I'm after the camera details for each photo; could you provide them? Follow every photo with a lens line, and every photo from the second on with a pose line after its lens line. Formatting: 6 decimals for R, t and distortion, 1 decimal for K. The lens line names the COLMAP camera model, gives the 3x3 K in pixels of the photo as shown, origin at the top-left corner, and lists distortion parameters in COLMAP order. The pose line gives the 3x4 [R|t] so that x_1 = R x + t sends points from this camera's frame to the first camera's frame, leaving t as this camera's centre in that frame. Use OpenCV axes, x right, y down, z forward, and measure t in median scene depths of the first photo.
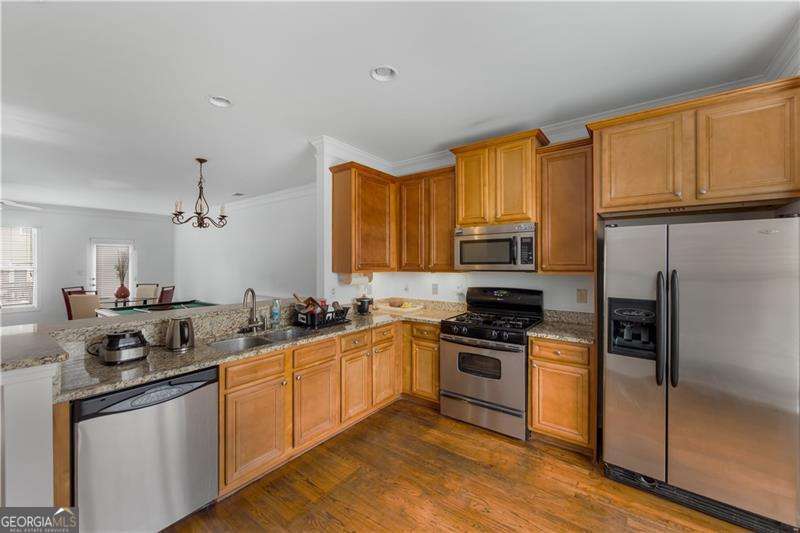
lens RADIAL K [[321.6, 0, 400.0], [0, 321.6, 266.5], [0, 0, 1]] dist [0.037118, -0.000061]
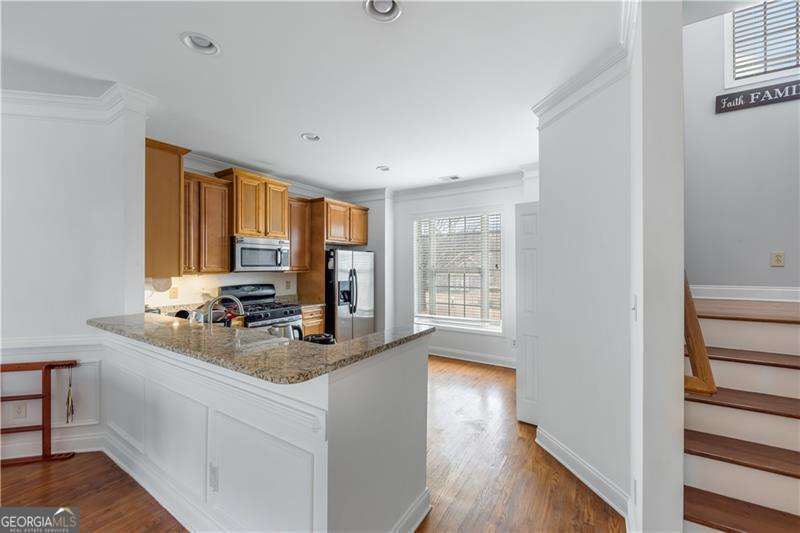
lens RADIAL K [[321.6, 0, 400.0], [0, 321.6, 266.5], [0, 0, 1]] dist [0.037118, -0.000061]
pose [[-0.081769, 0.003466, 0.996645, -1.134891], [0.011405, 0.999932, -0.002541, 0.003191], [-0.996586, 0.011158, -0.081803, 0.541585]]
